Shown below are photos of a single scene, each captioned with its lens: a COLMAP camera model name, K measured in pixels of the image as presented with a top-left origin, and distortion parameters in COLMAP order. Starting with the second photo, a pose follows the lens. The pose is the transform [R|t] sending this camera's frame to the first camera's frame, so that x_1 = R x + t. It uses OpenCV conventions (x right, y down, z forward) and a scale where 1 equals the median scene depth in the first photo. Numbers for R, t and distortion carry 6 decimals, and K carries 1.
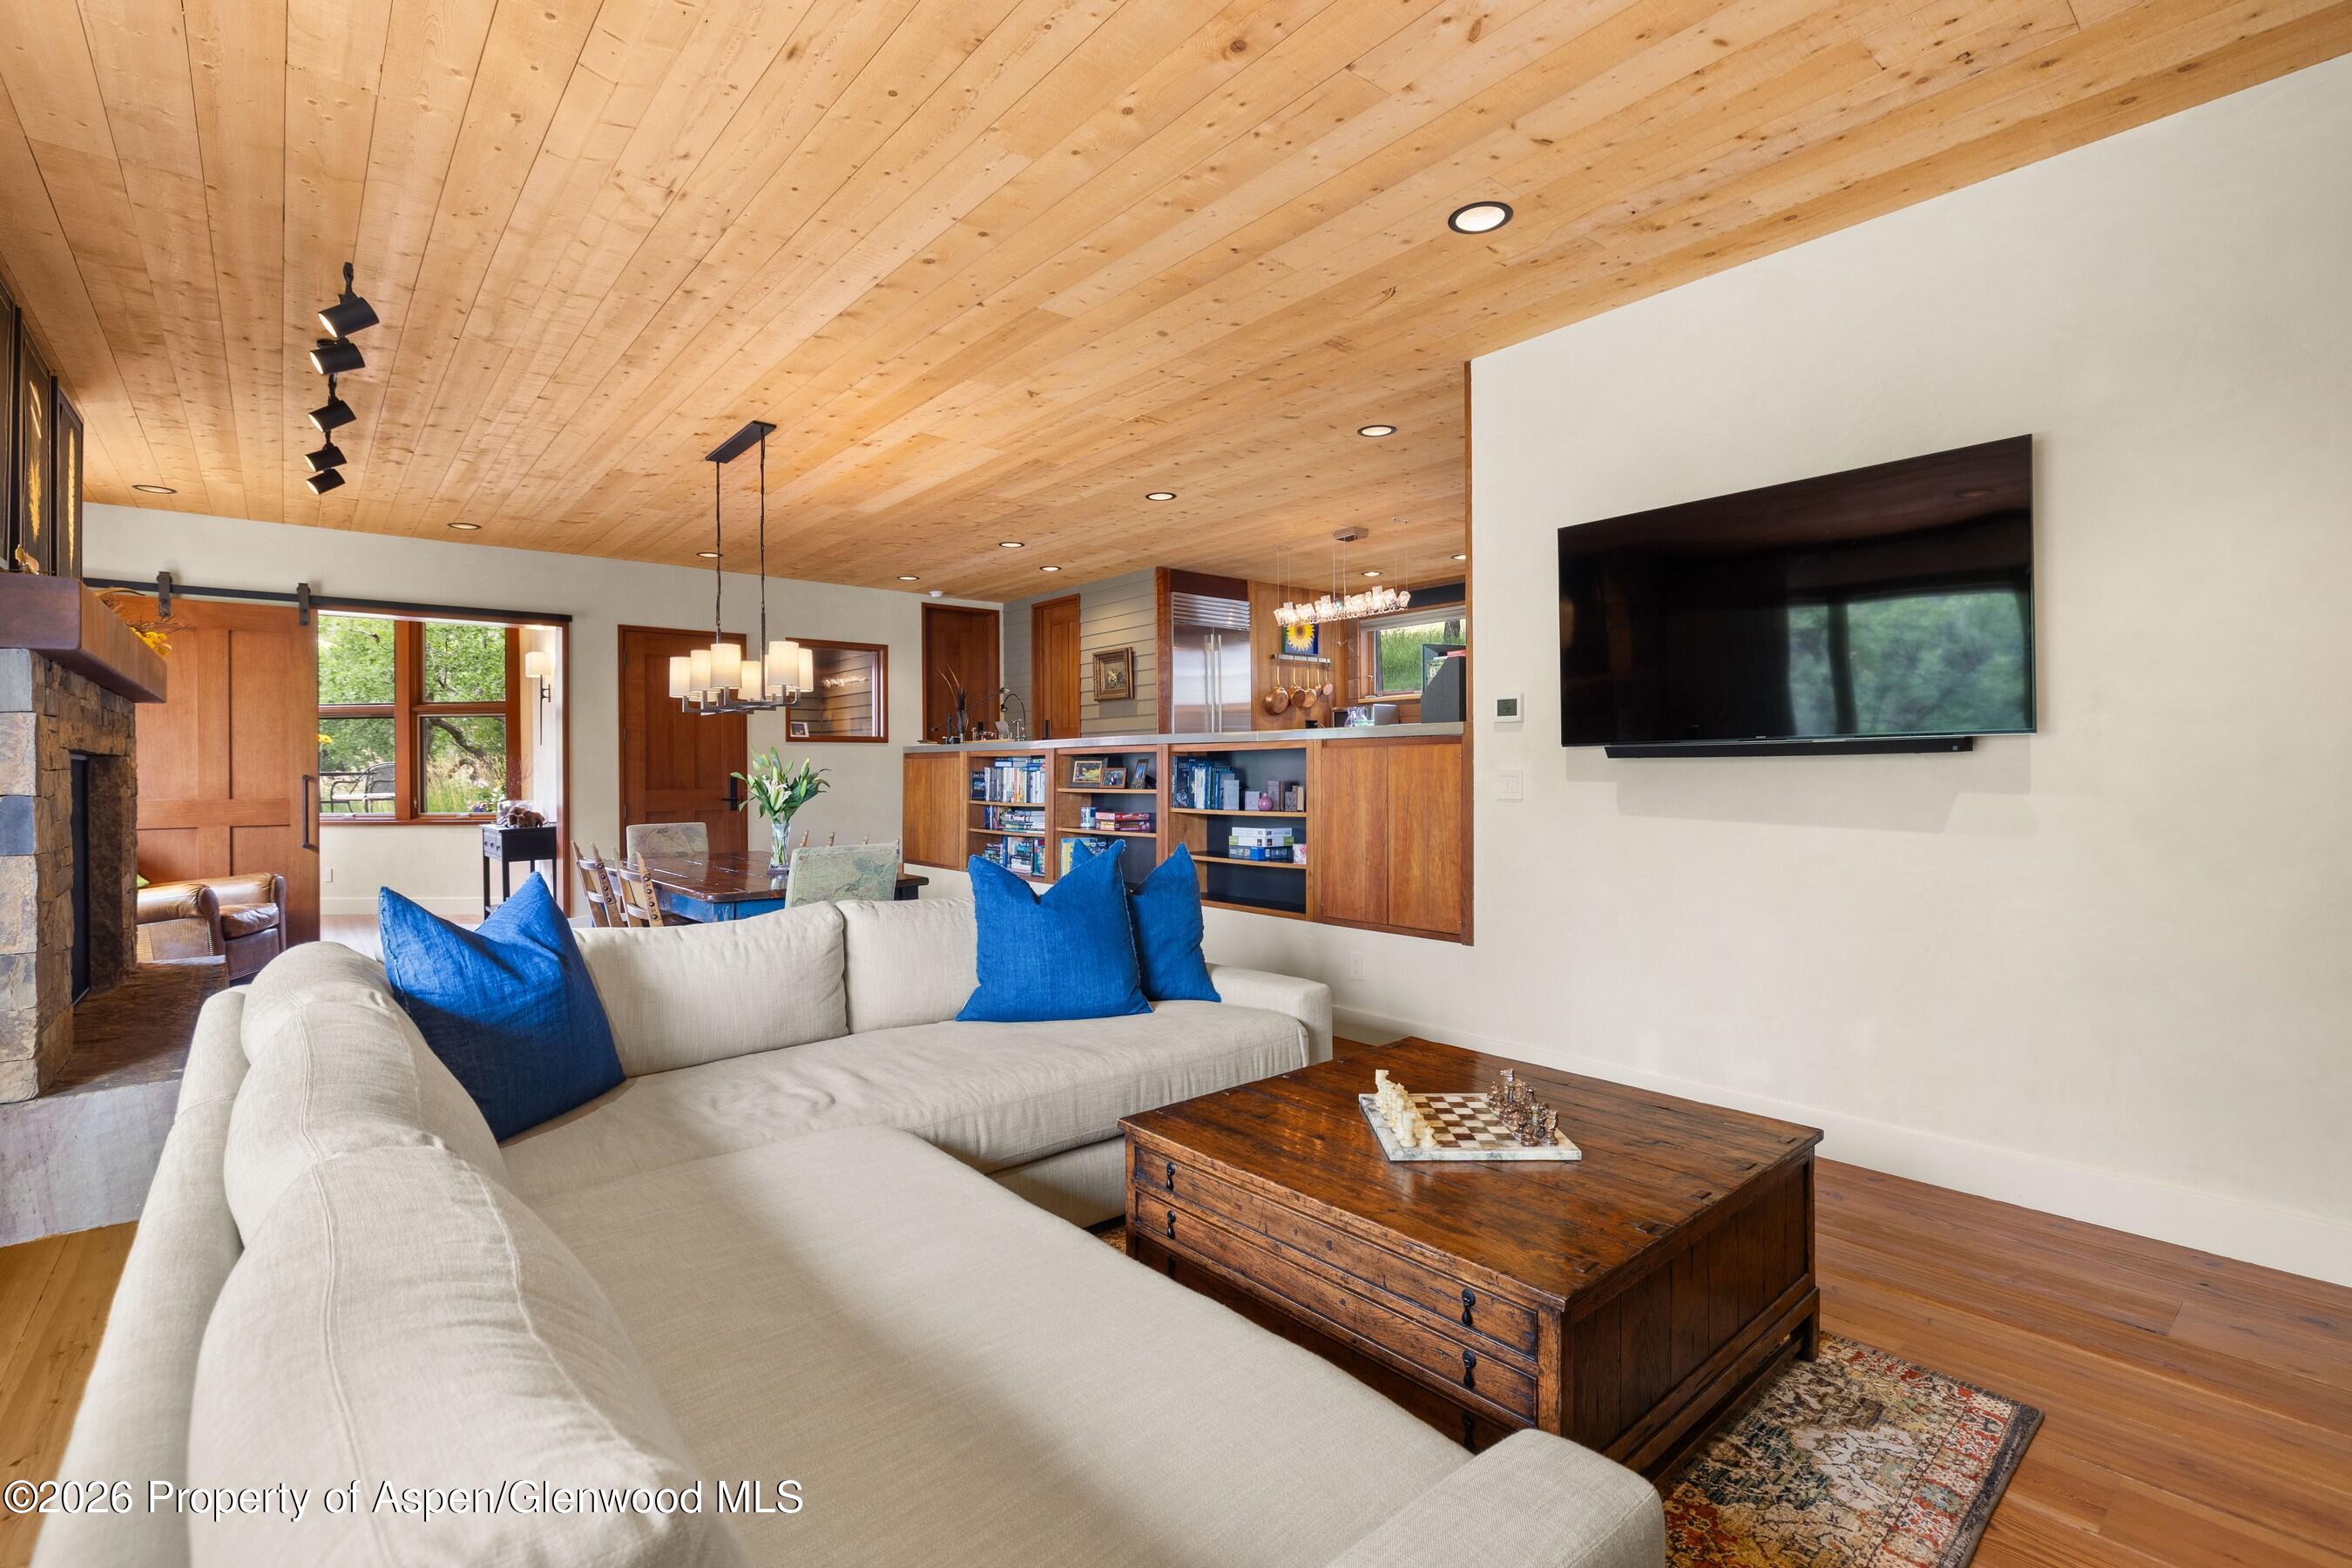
lens RADIAL K [[1072.4, 0, 1219.7], [0, 1072.4, 776.5], [0, 0, 1]] dist [-0.001876, -0.000079]
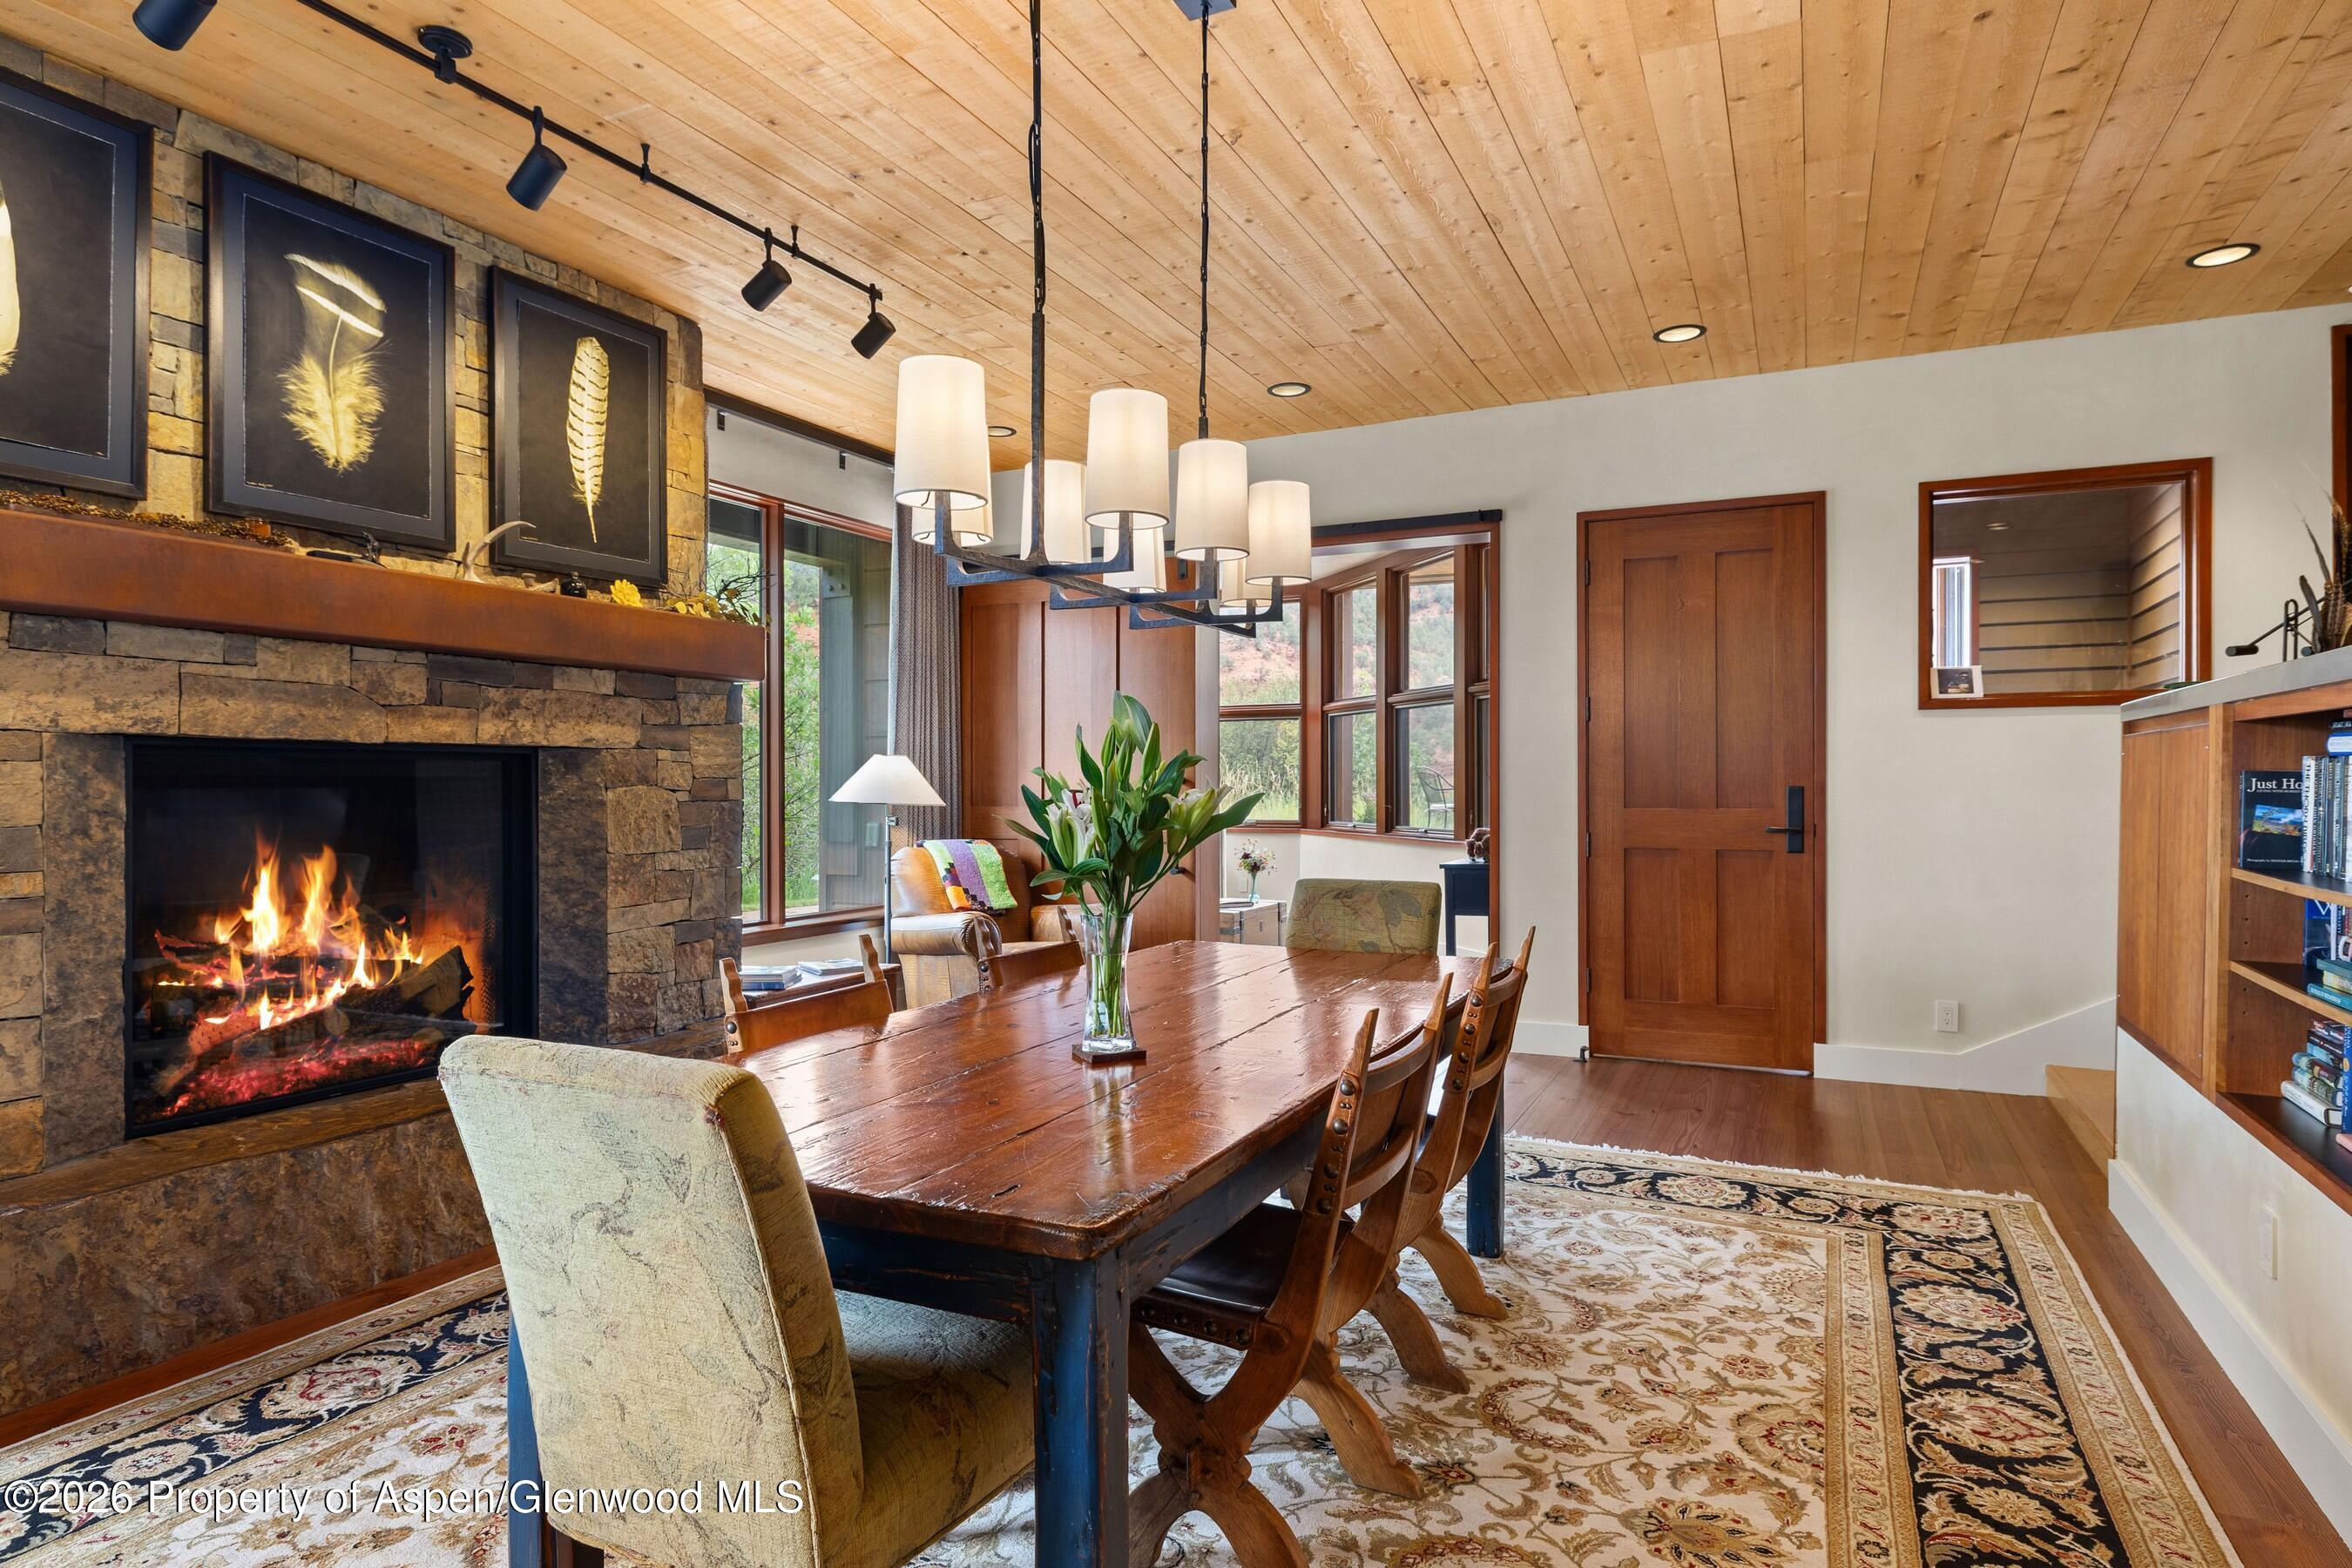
lens RADIAL K [[1285.8, 0, 1186.8], [0, 1285.8, 780.9], [0, 0, 1]] dist [0.031102, -0.001826]
pose [[0.375068, 0.005401, -0.926982, -0.009381], [-0.007195, 0.999970, 0.002915, -0.000998], [0.926969, 0.005577, 0.375096, 0.748268]]
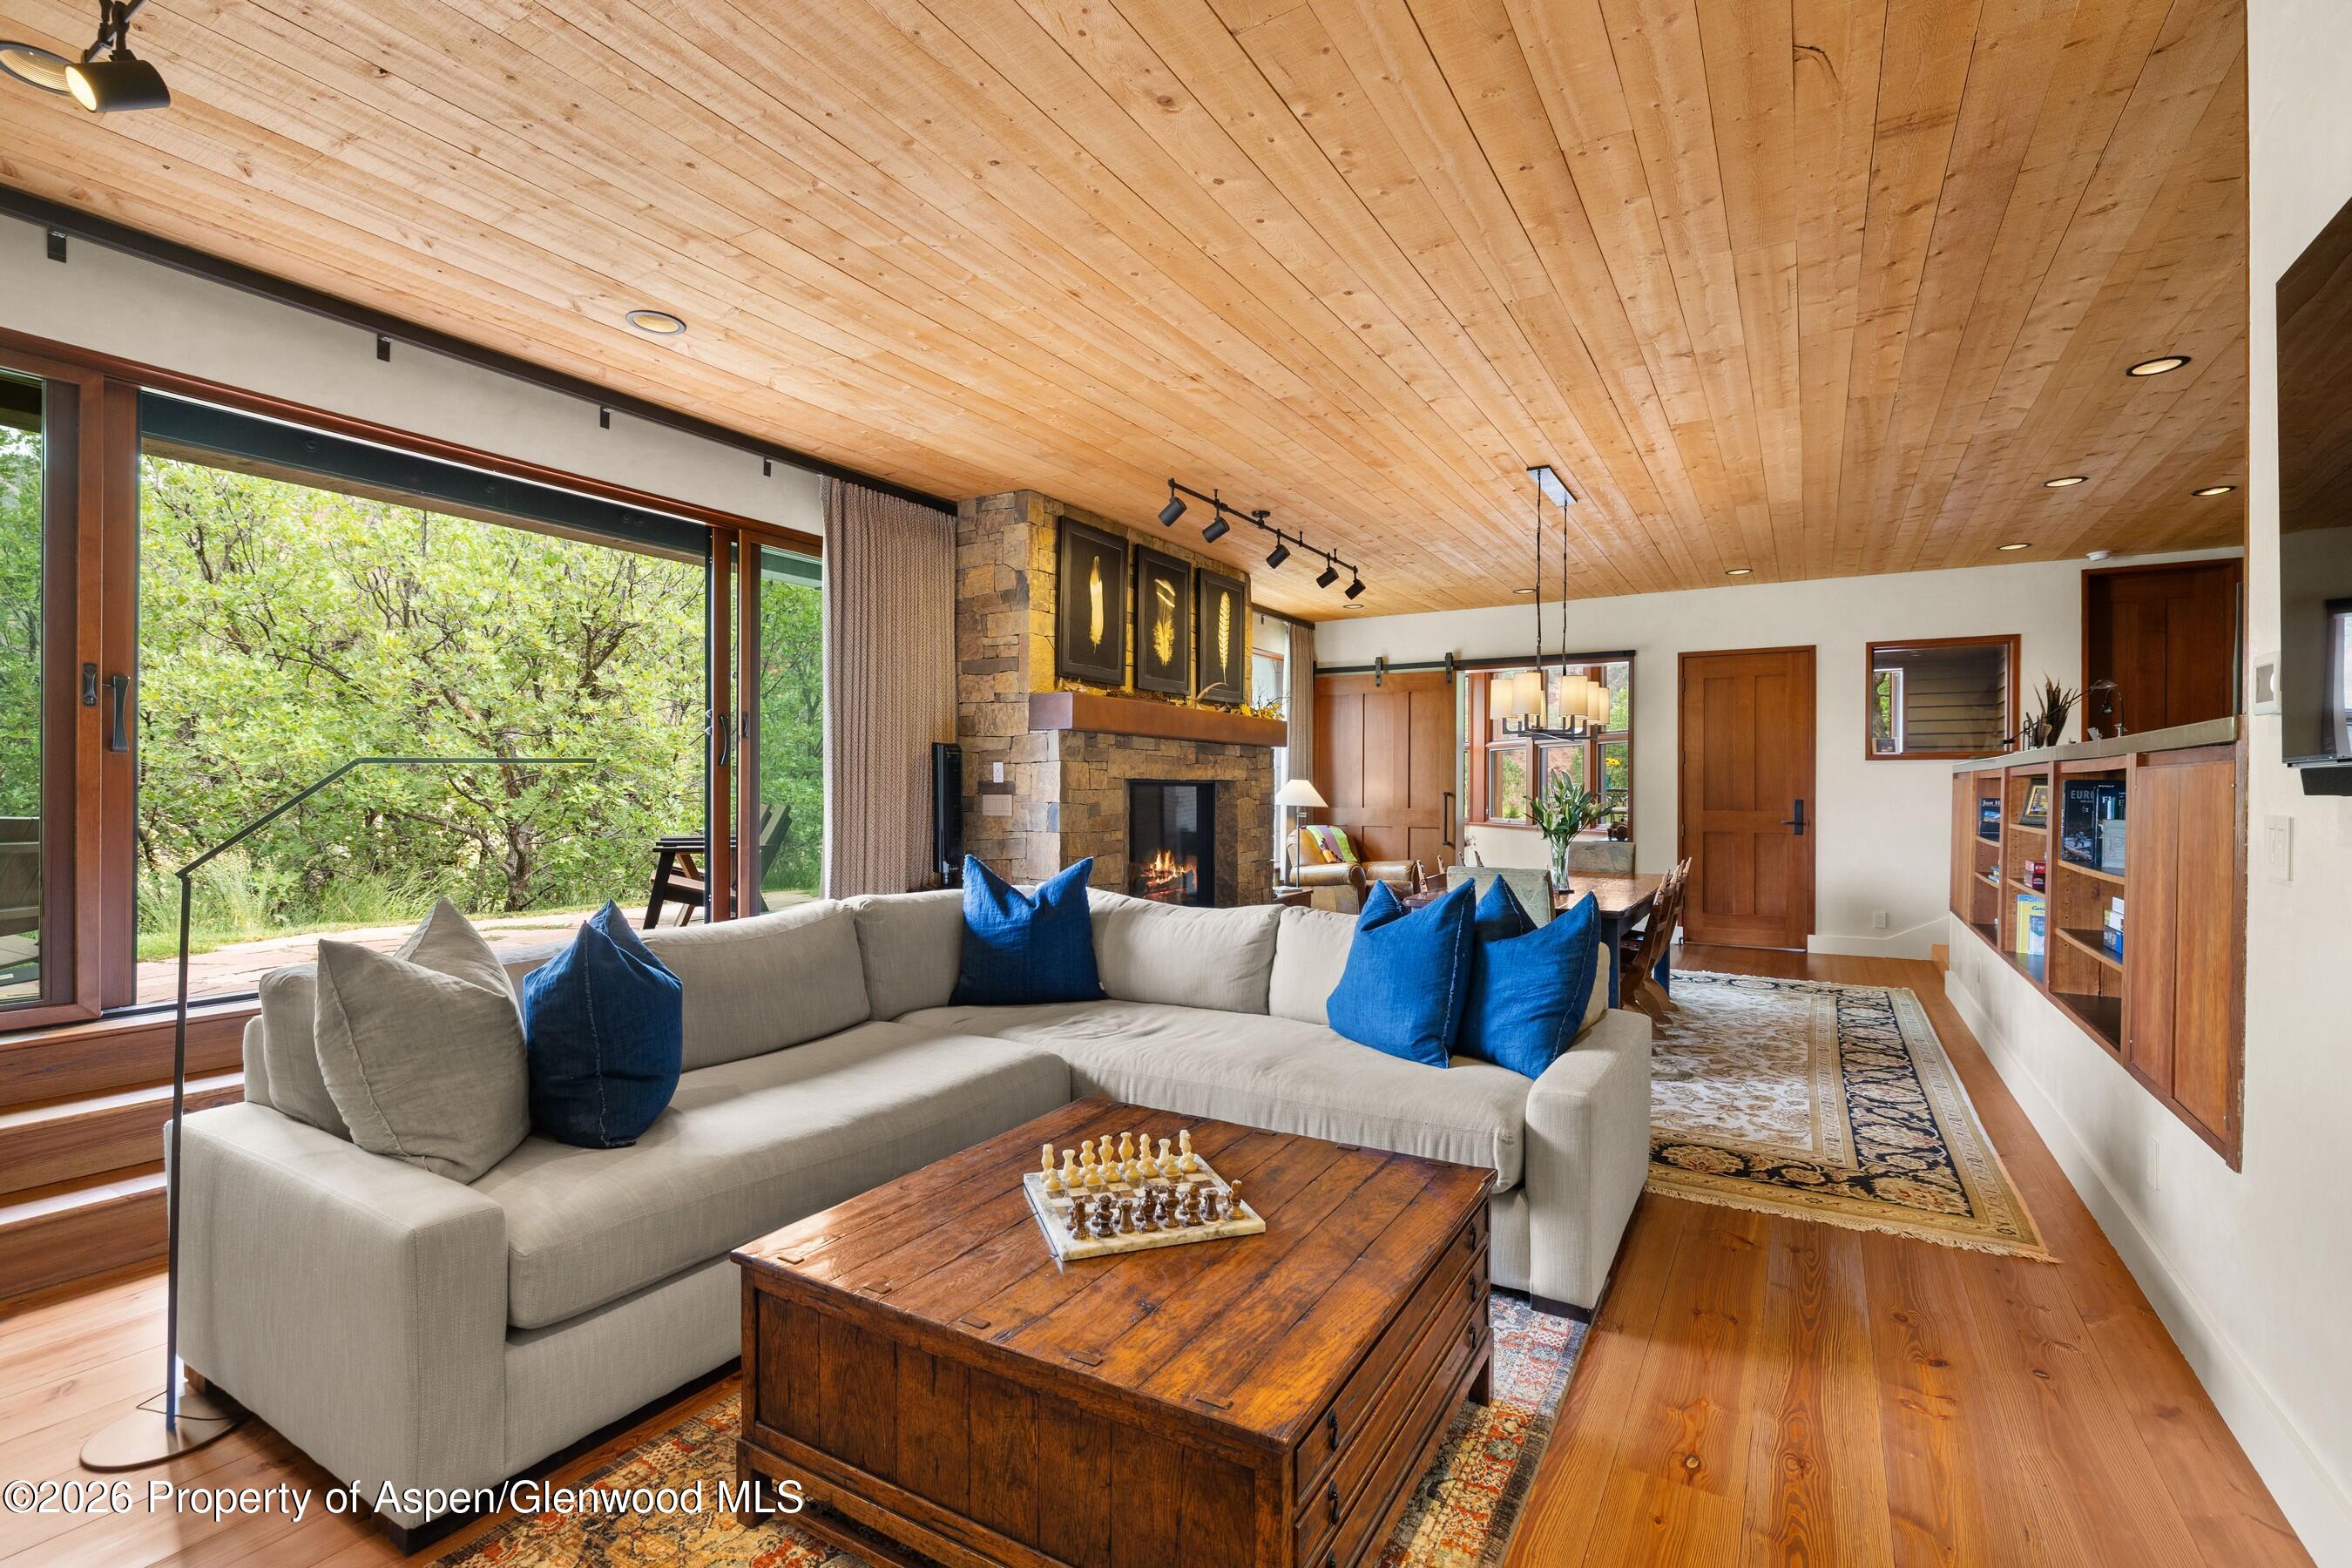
lens RADIAL K [[1072.4, 0, 1163.6], [0, 1072.4, 791.7], [0, 0, 1]] dist [-0.001876, -0.000079]
pose [[0.293146, 0.011889, -0.955994, 0.405186], [-0.013348, 0.999876, 0.008342, -0.009768], [0.955974, 0.010316, 0.293269, 0.281136]]
